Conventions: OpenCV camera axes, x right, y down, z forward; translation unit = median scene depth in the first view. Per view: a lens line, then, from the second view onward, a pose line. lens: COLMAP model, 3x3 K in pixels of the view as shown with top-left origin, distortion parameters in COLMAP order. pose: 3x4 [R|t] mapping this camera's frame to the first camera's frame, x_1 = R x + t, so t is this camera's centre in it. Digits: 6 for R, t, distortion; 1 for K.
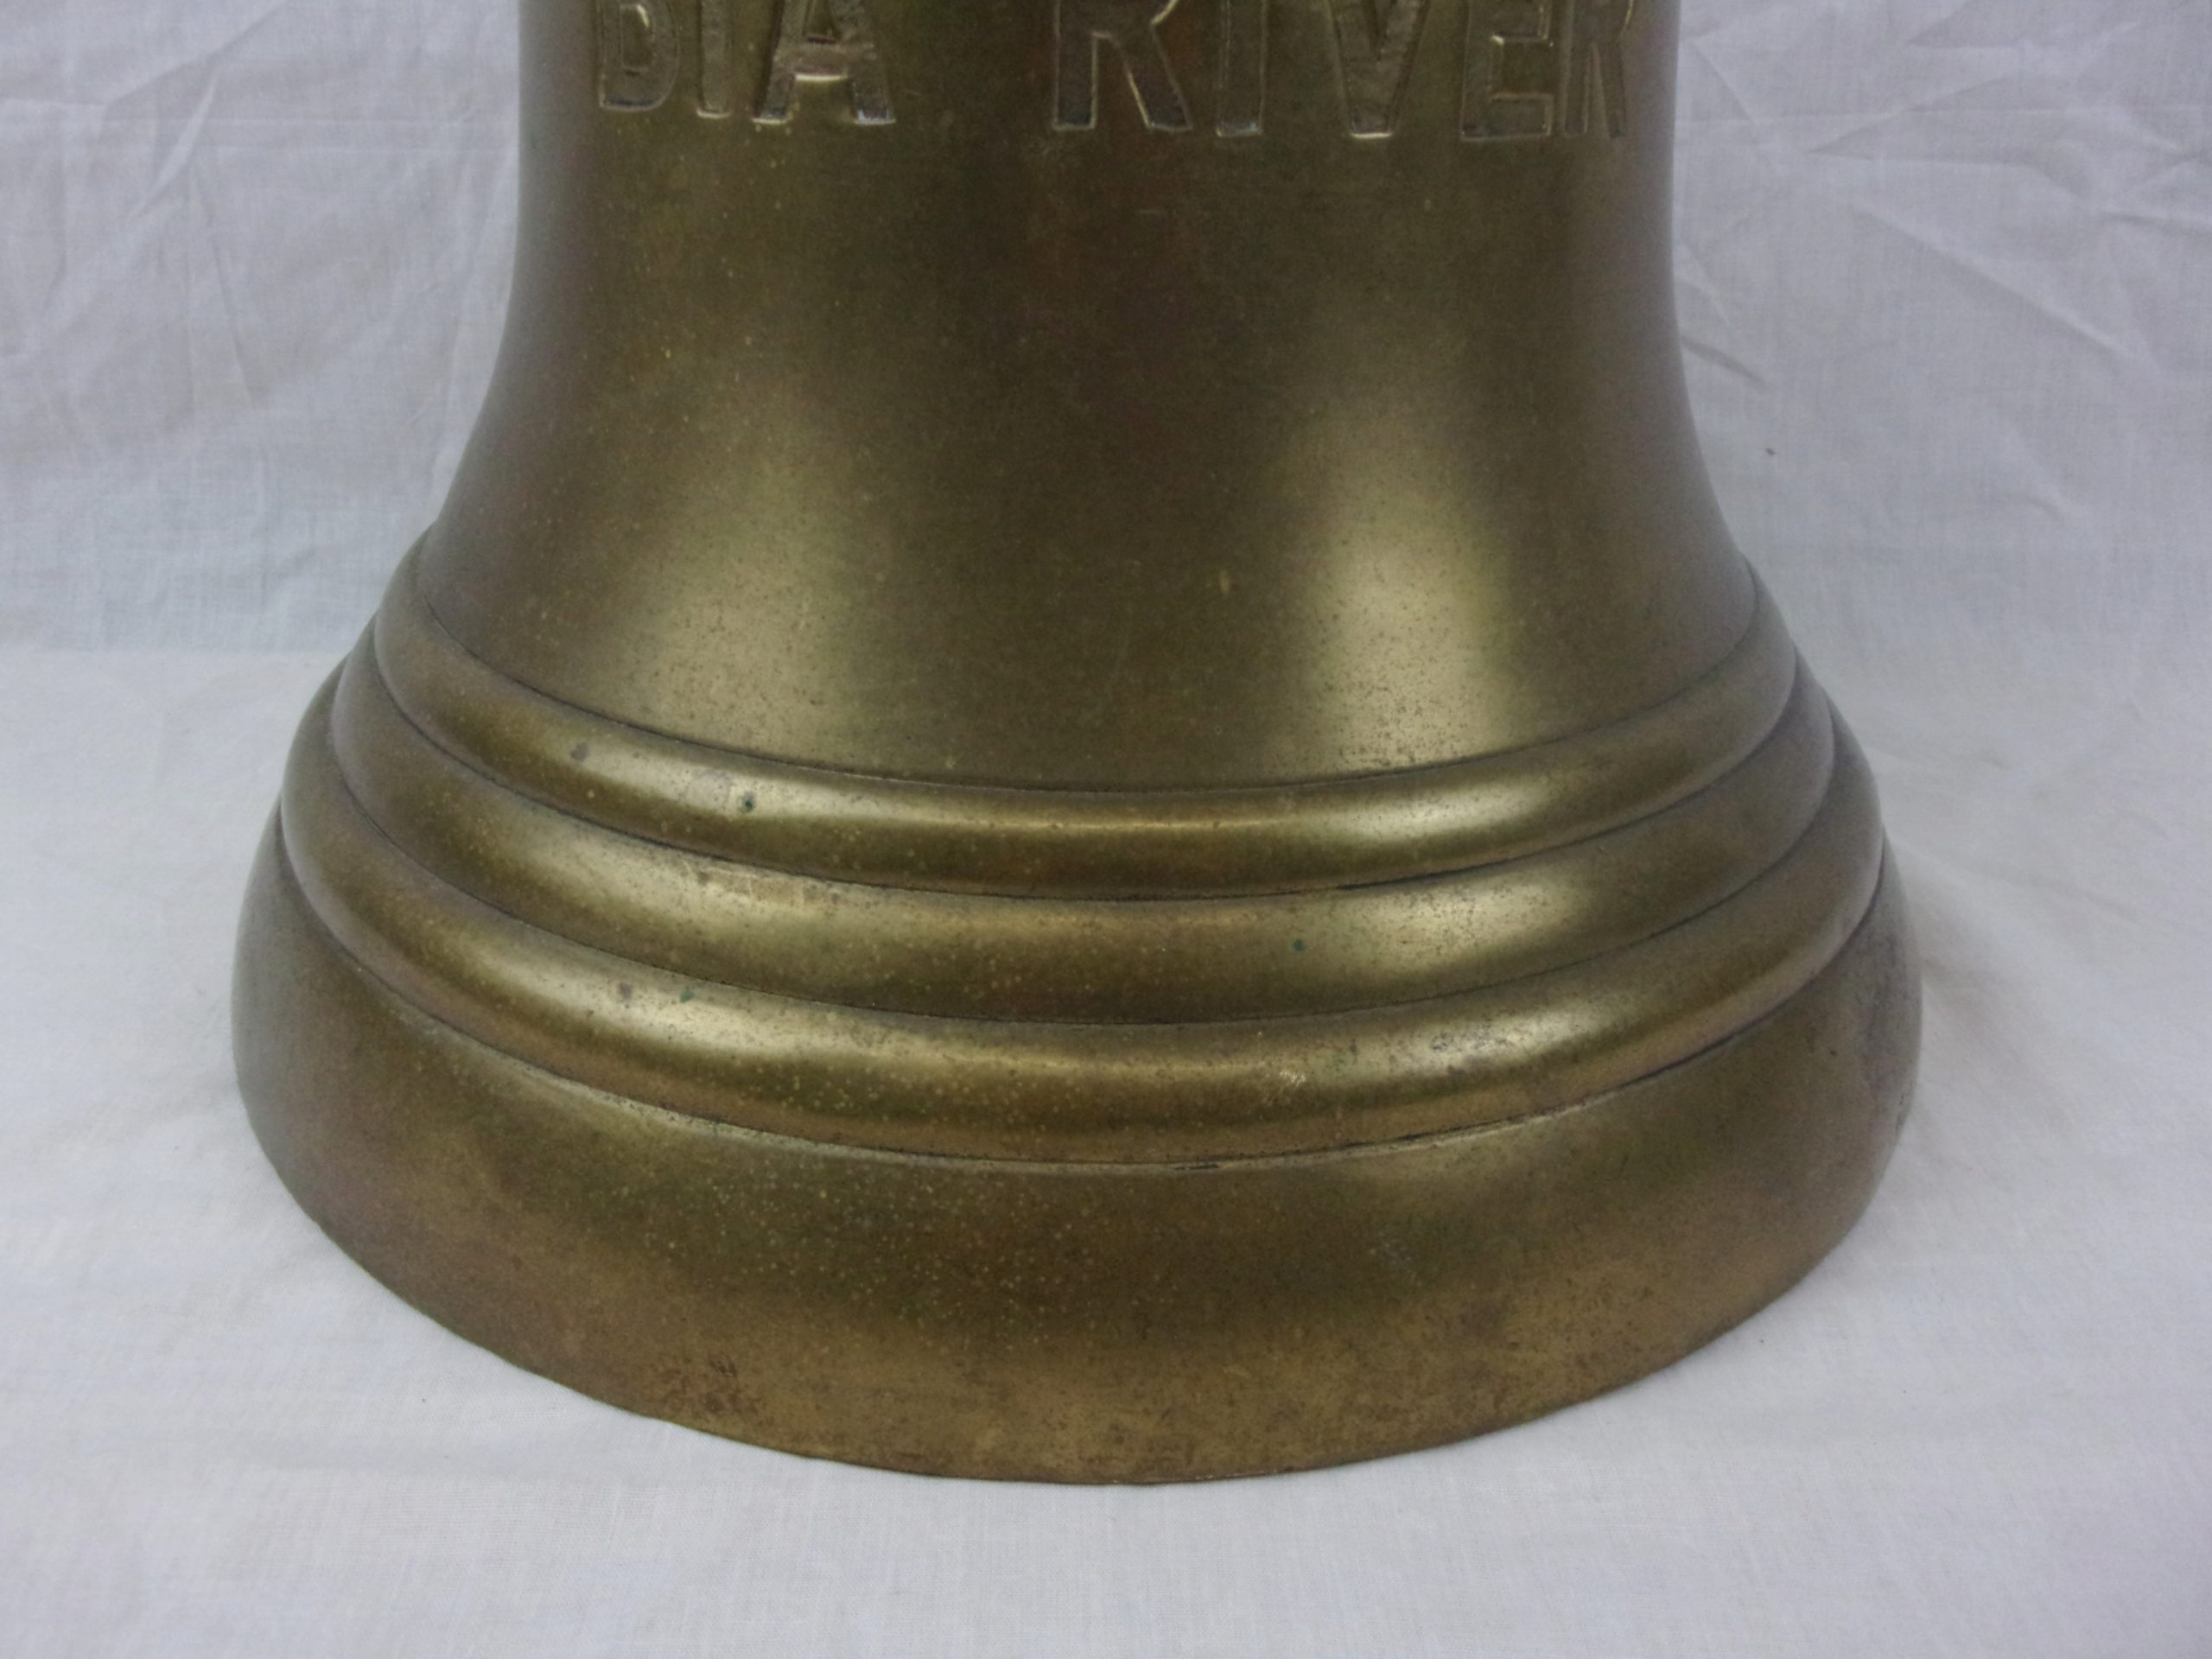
lens RADIAL K [[1848.4, 0, 1106.0], [0, 1848.4, 829.5], [0, 0, 1]] dist [0.027902, -0.068927]
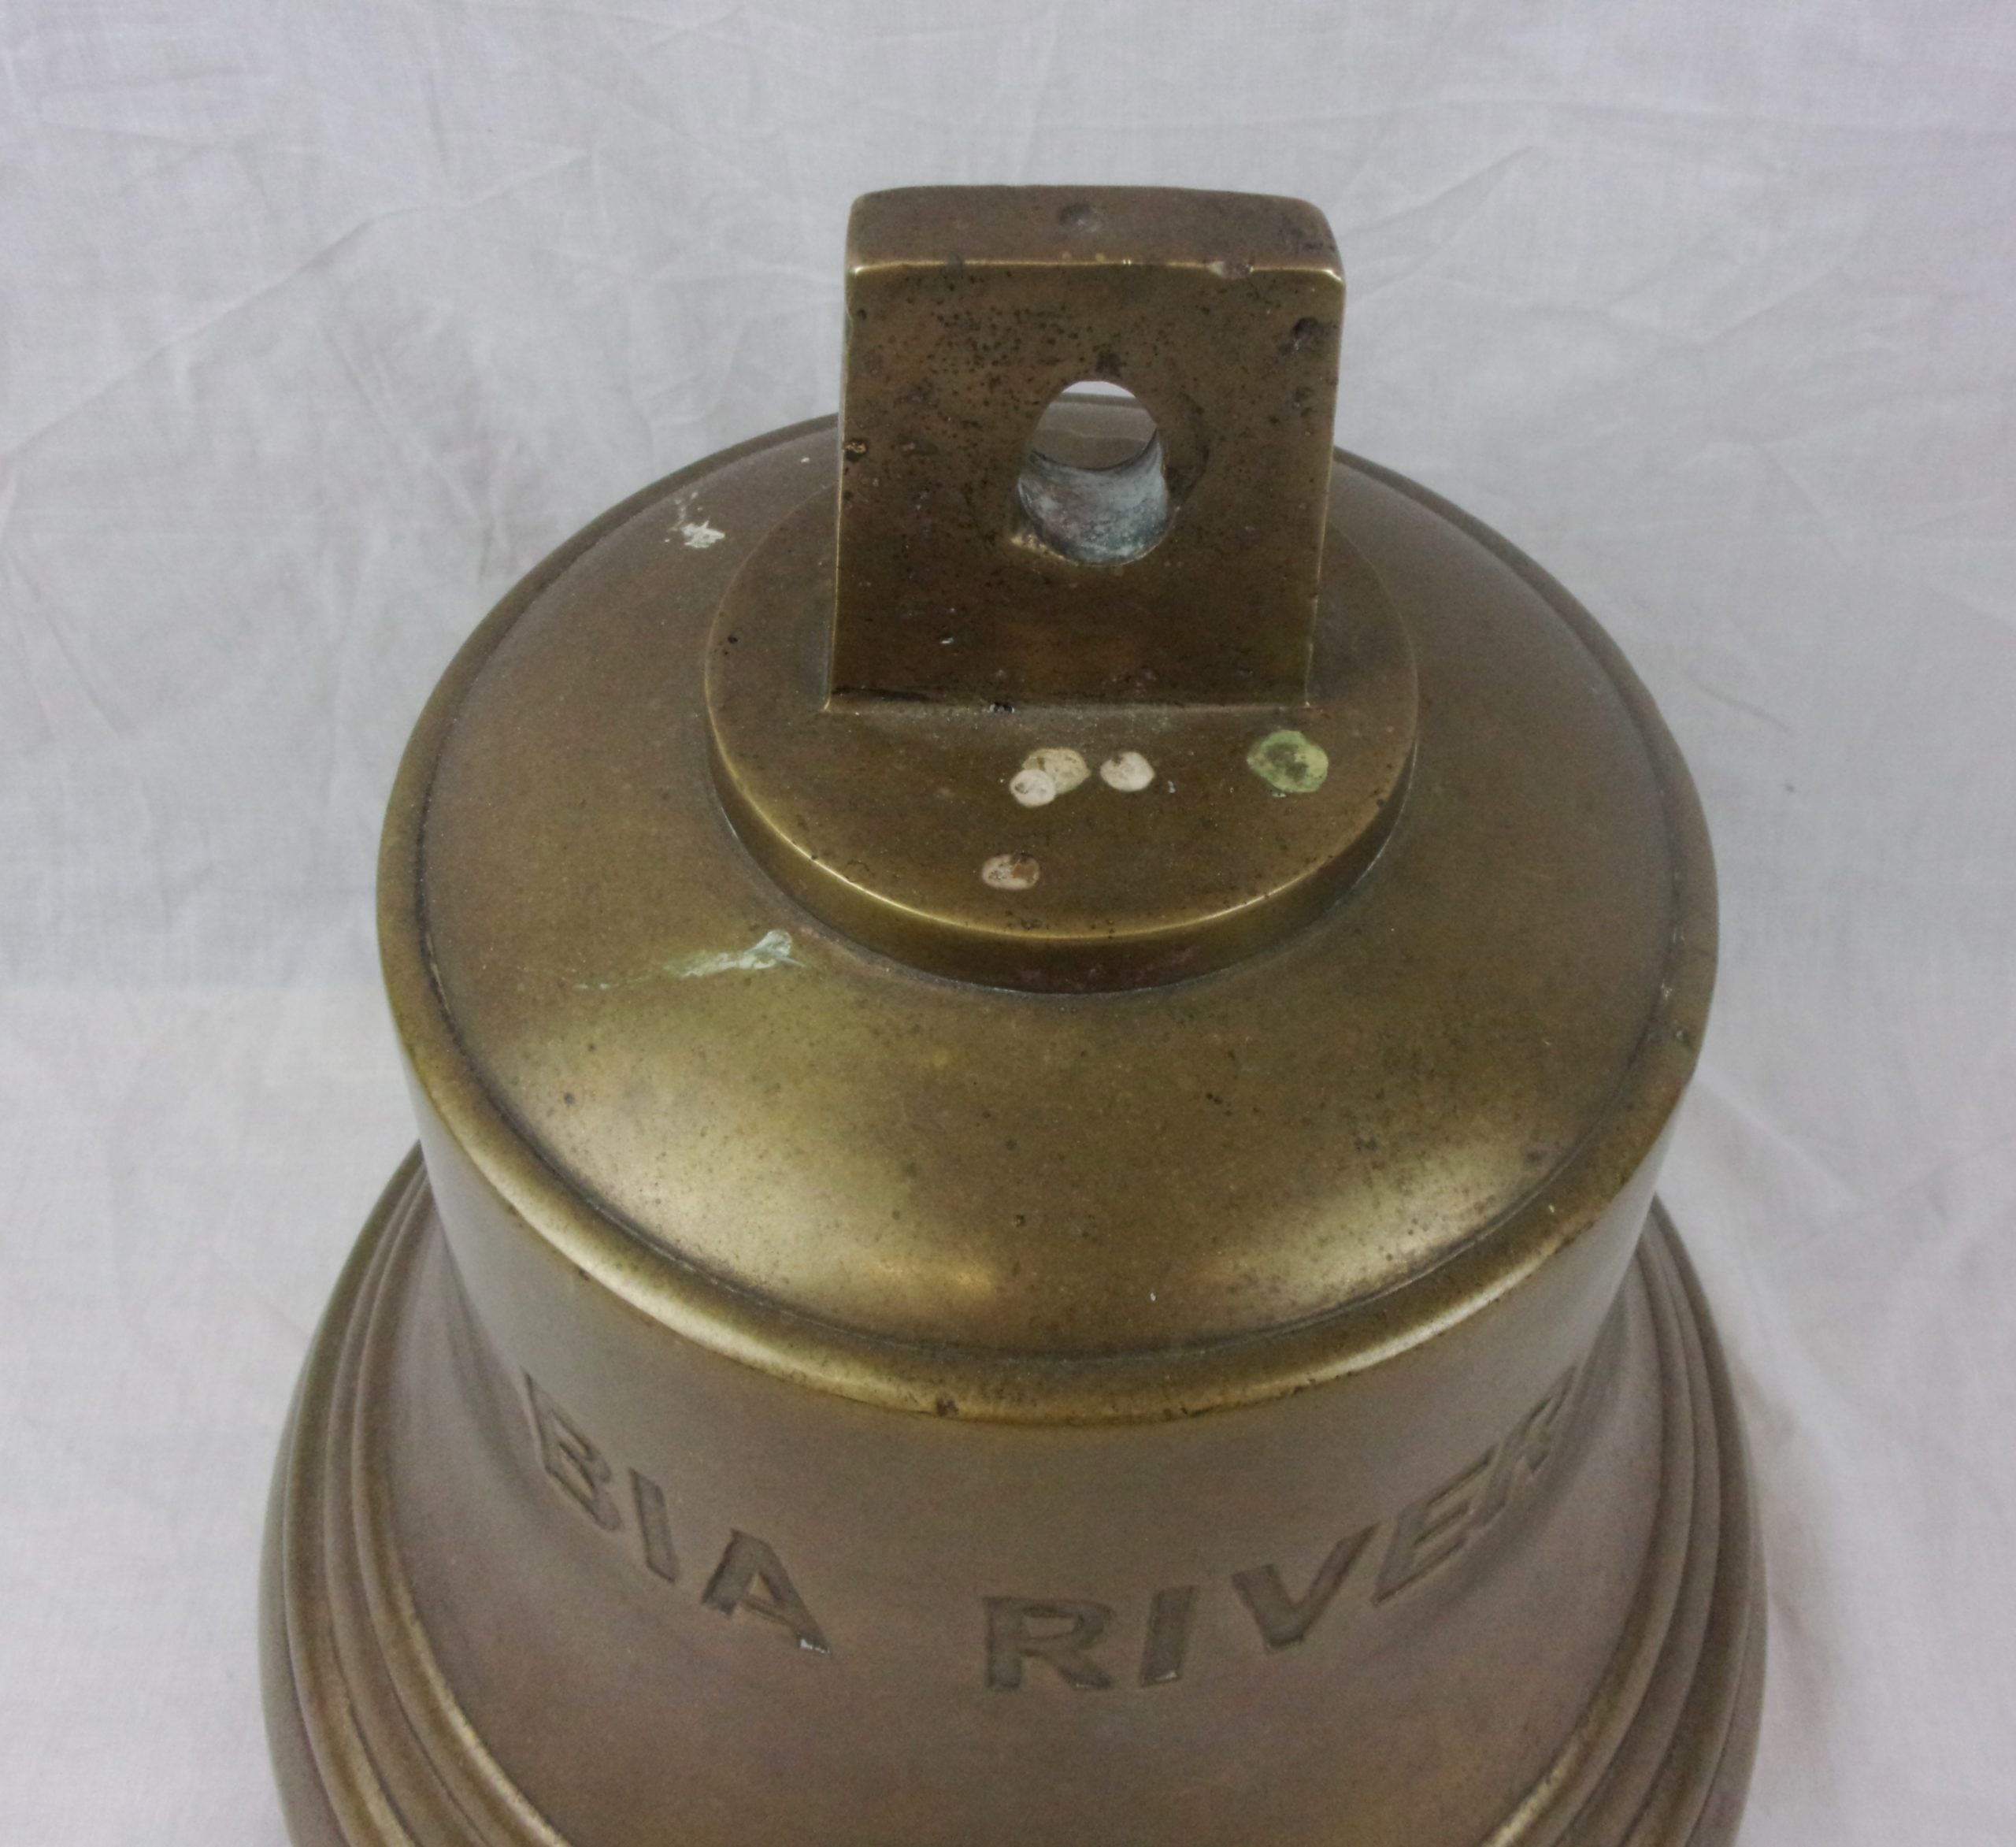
lens RADIAL K [[2055.9, 0, 1077.9], [0, 2055.9, 938.4], [0, 0, 1]] dist [0.013629, 0.009498]
pose [[0.999715, 0.023324, 0.005033, 0.009316], [-0.023134, 0.895799, 0.443856, -1.223117], [0.005844, -0.443846, 0.896084, 0.115889]]
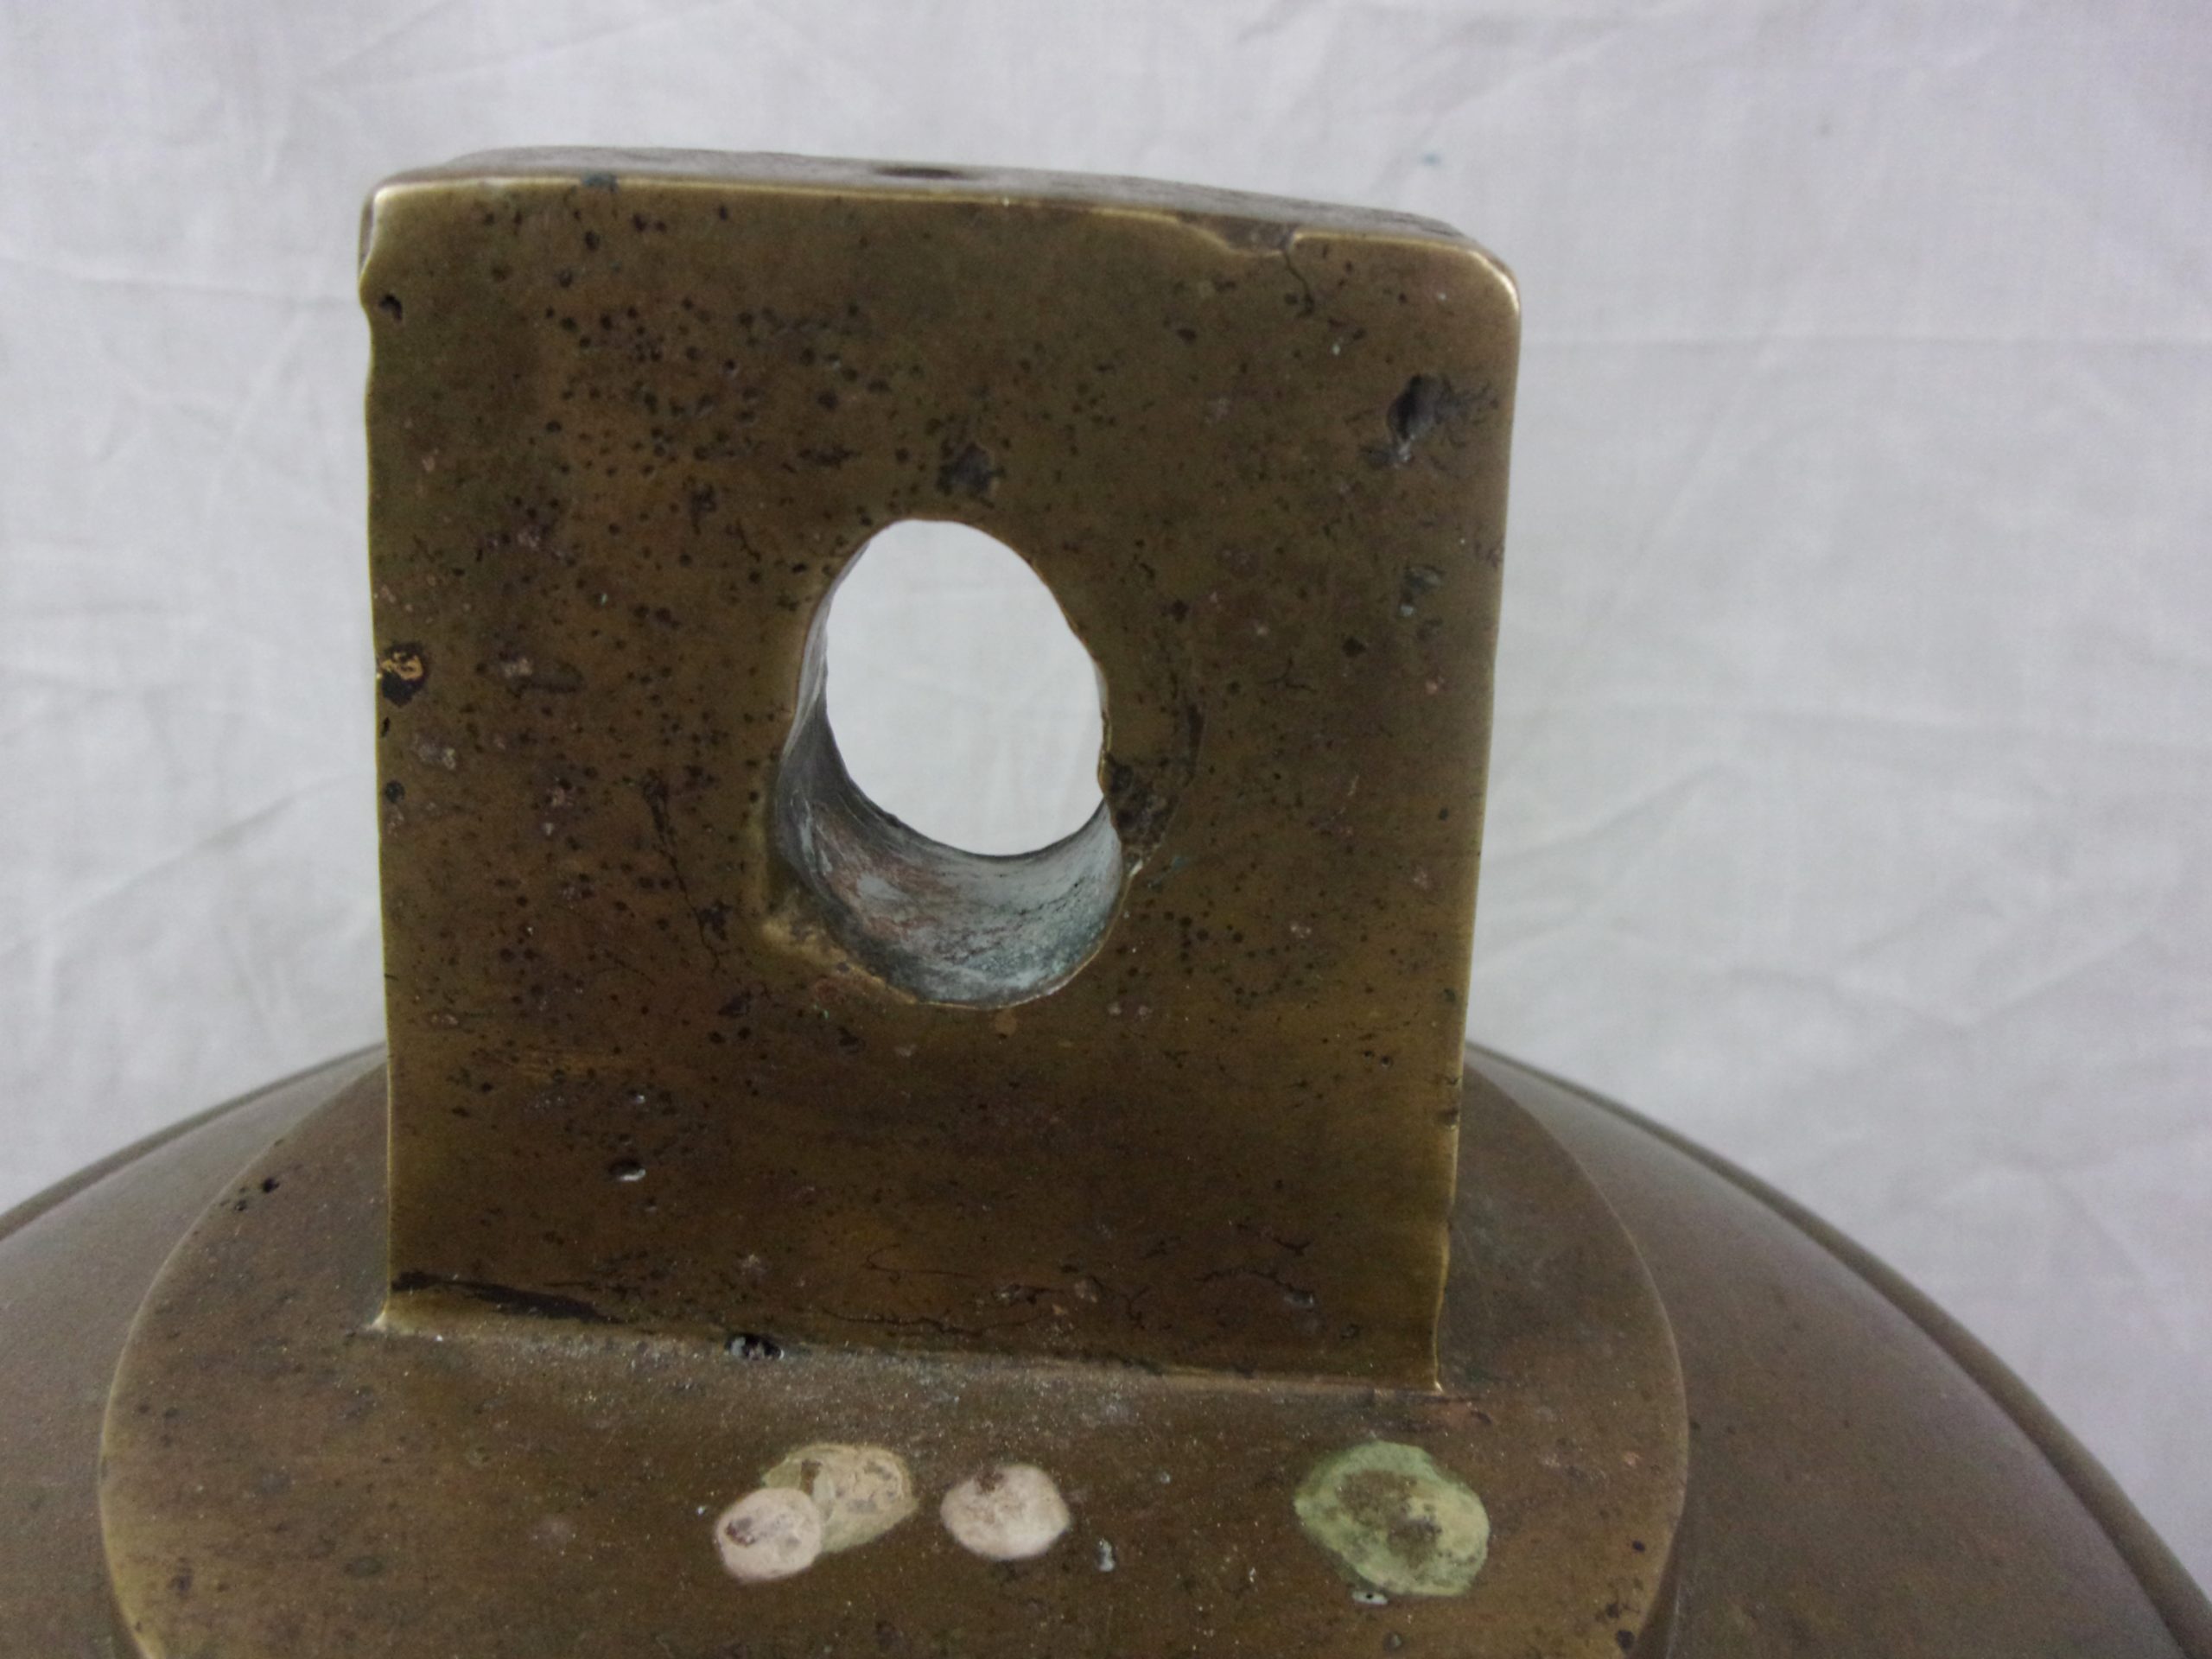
lens RADIAL K [[1848.4, 0, 1106.0], [0, 1848.4, 829.5], [0, 0, 1]] dist [0.027902, -0.068927]
pose [[0.994218, 0.067557, -0.083462, 0.077660], [-0.068954, 0.997522, -0.013968, -0.991644], [0.082311, 0.019642, 0.996413, 0.660139]]
